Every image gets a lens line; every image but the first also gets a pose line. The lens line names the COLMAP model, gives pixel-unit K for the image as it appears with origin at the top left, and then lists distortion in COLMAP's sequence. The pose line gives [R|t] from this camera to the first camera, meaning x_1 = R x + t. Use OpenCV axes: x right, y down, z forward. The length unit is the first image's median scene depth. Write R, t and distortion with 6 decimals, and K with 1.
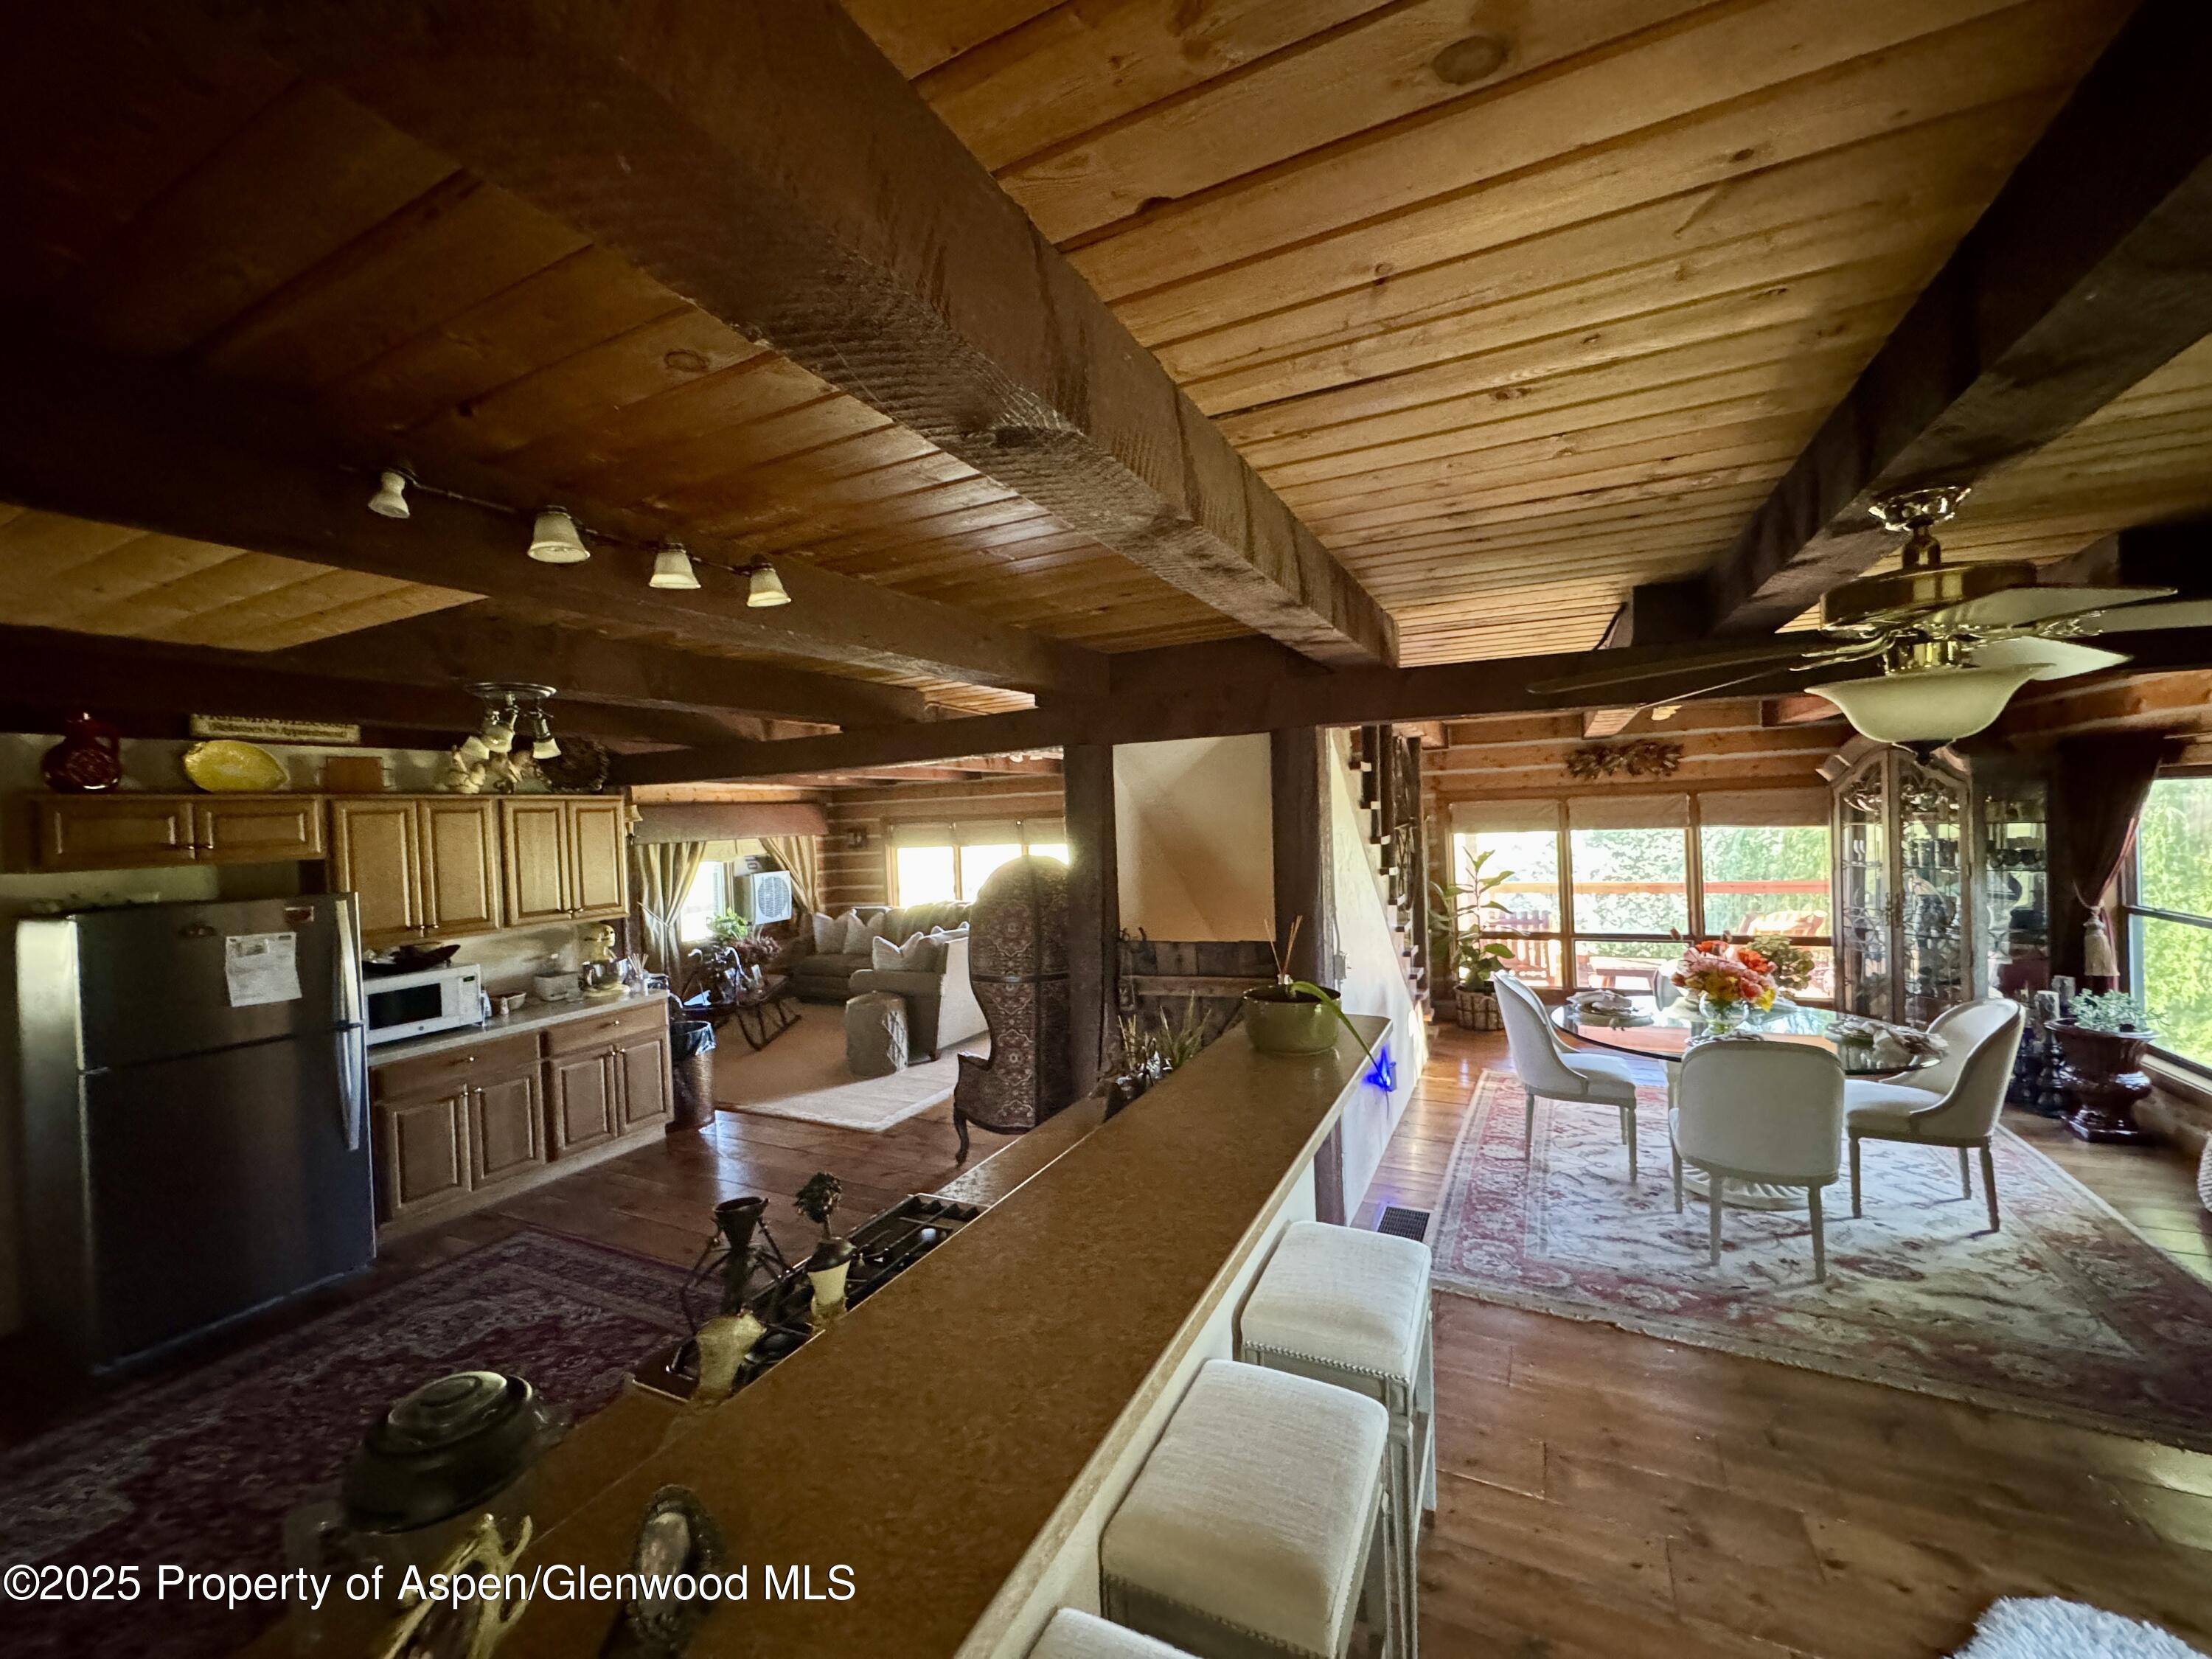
lens RADIAL K [[879.7, 0, 1104.9], [0, 879.7, 828.5], [0, 0, 1]] dist [-0.003026, 0.000426]
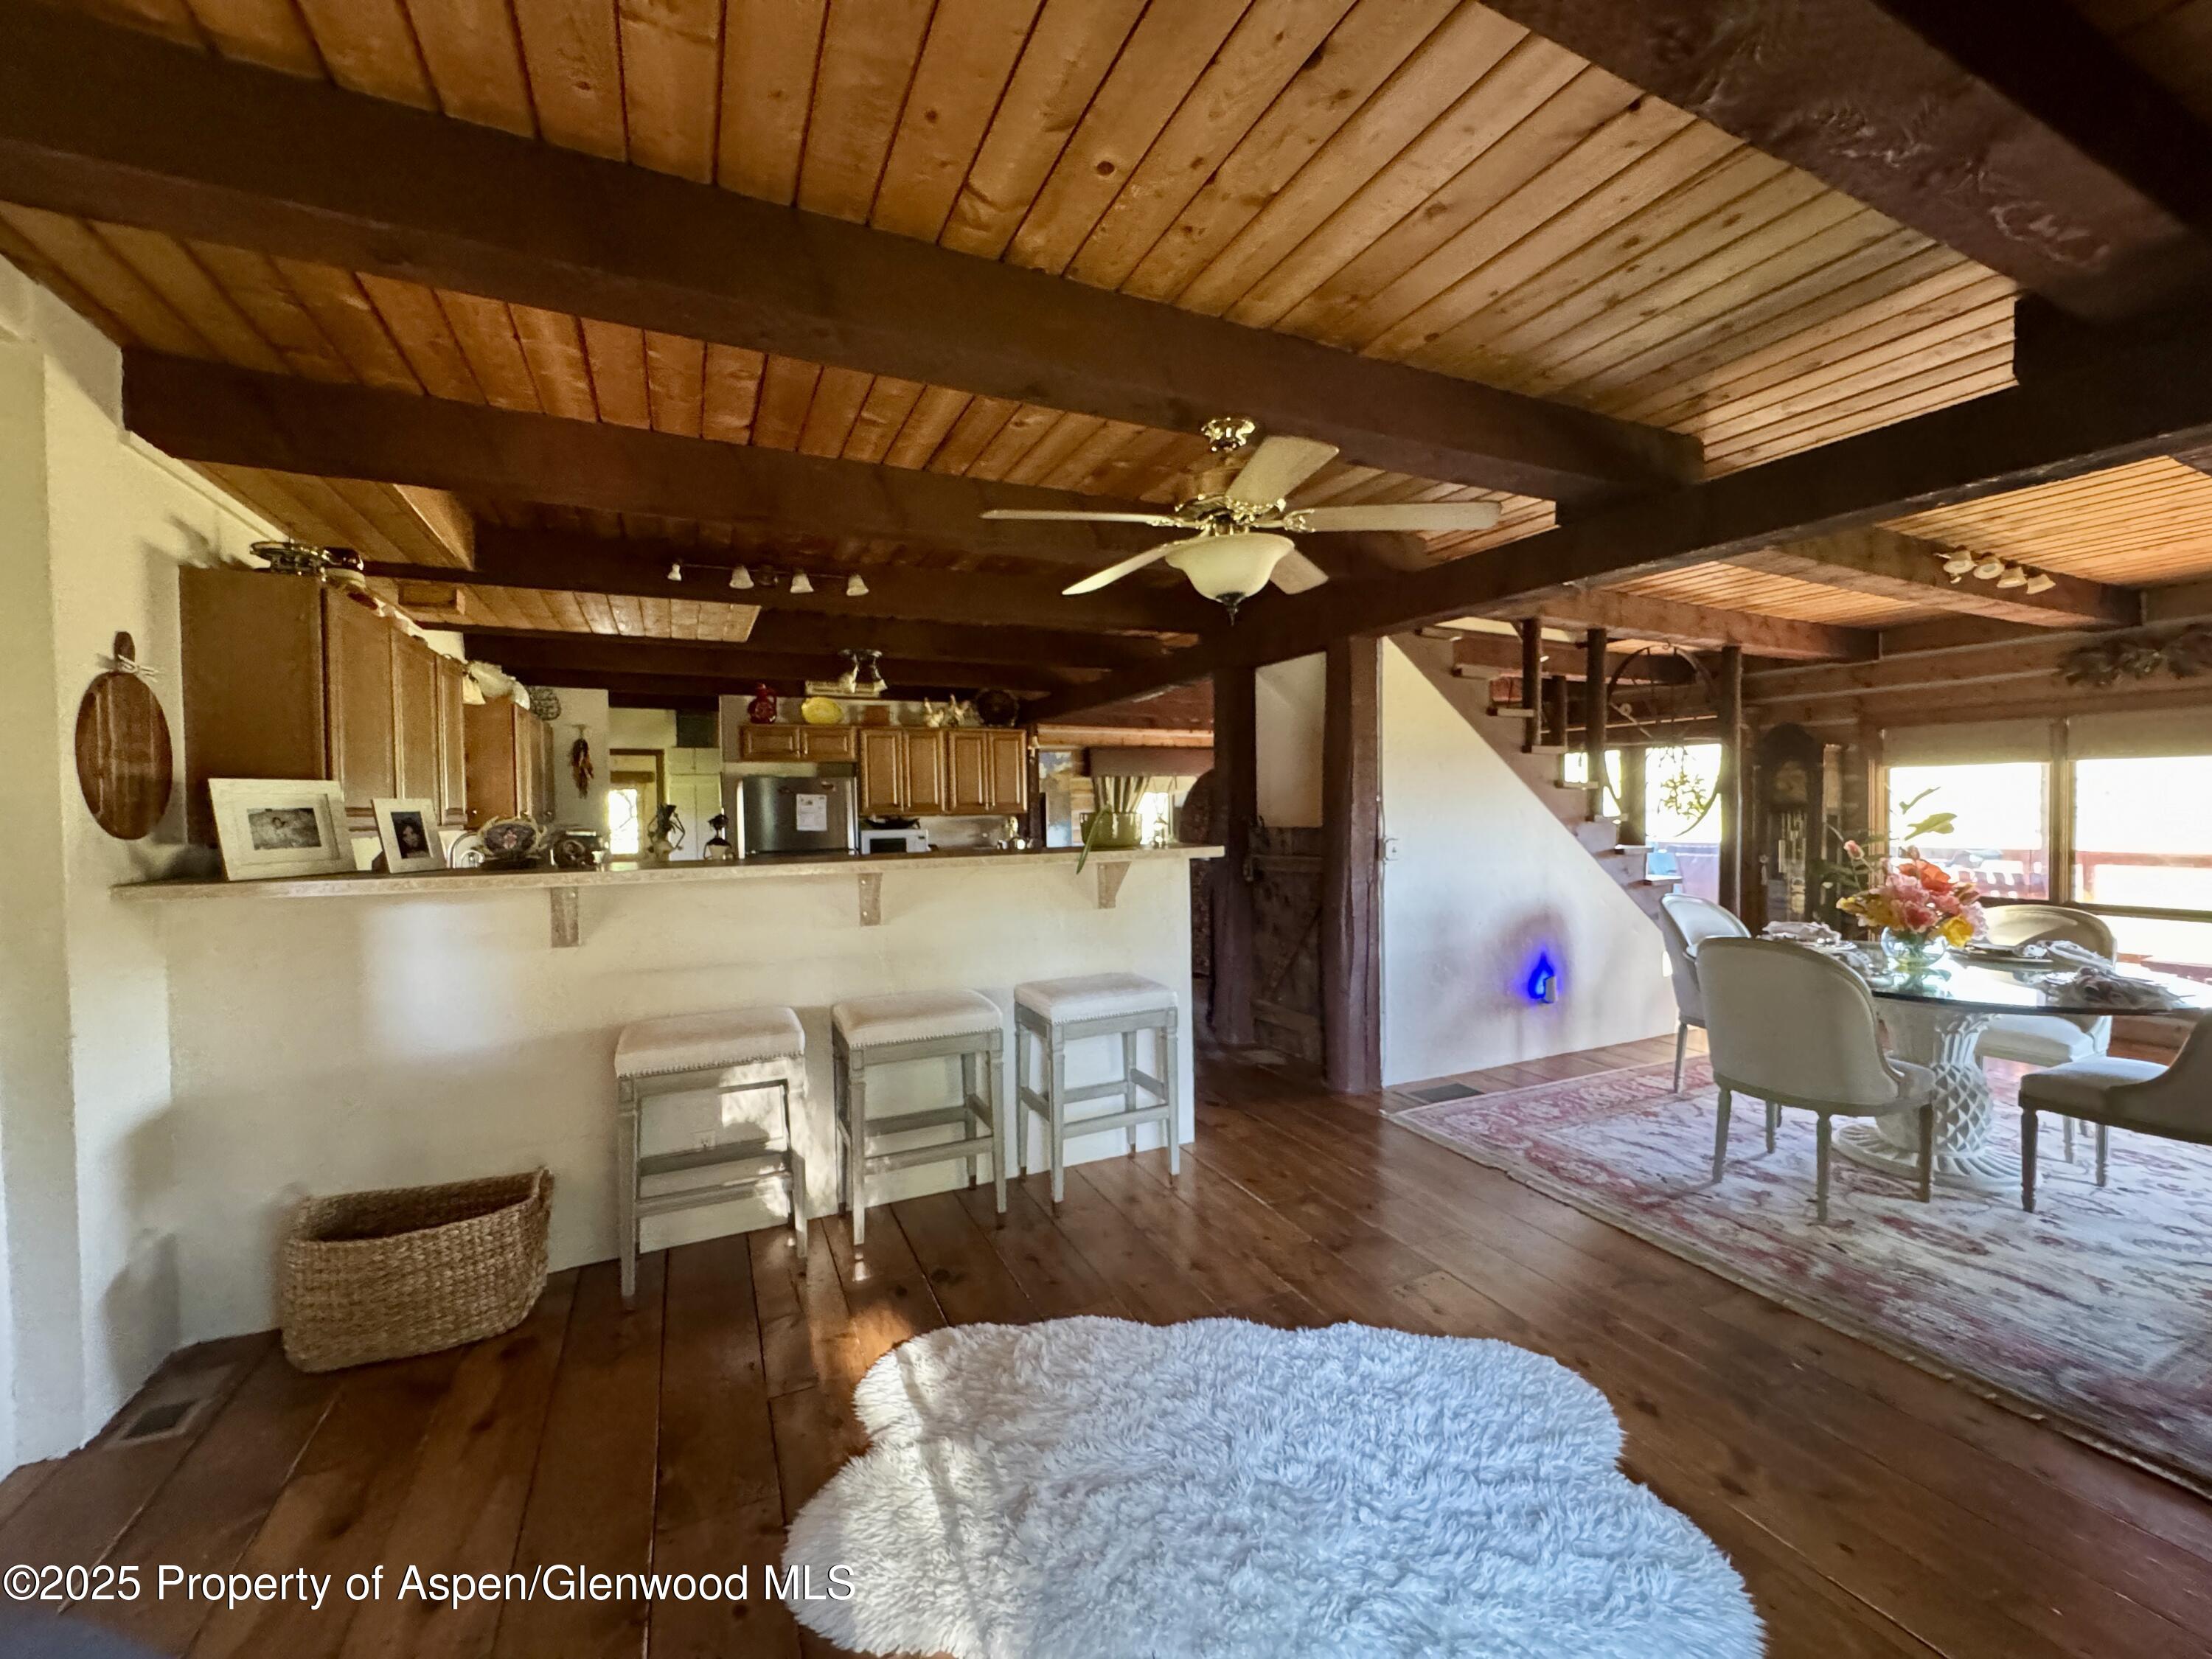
lens RADIAL K [[879.7, 0, 1100.1], [0, 879.7, 824.4], [0, 0, 1]] dist [-0.003026, 0.000426]
pose [[0.786604, 0.042080, -0.616022, 0.650110], [-0.024601, 0.999019, 0.036829, 0.089141], [0.616967, -0.013815, 0.786868, -0.111701]]
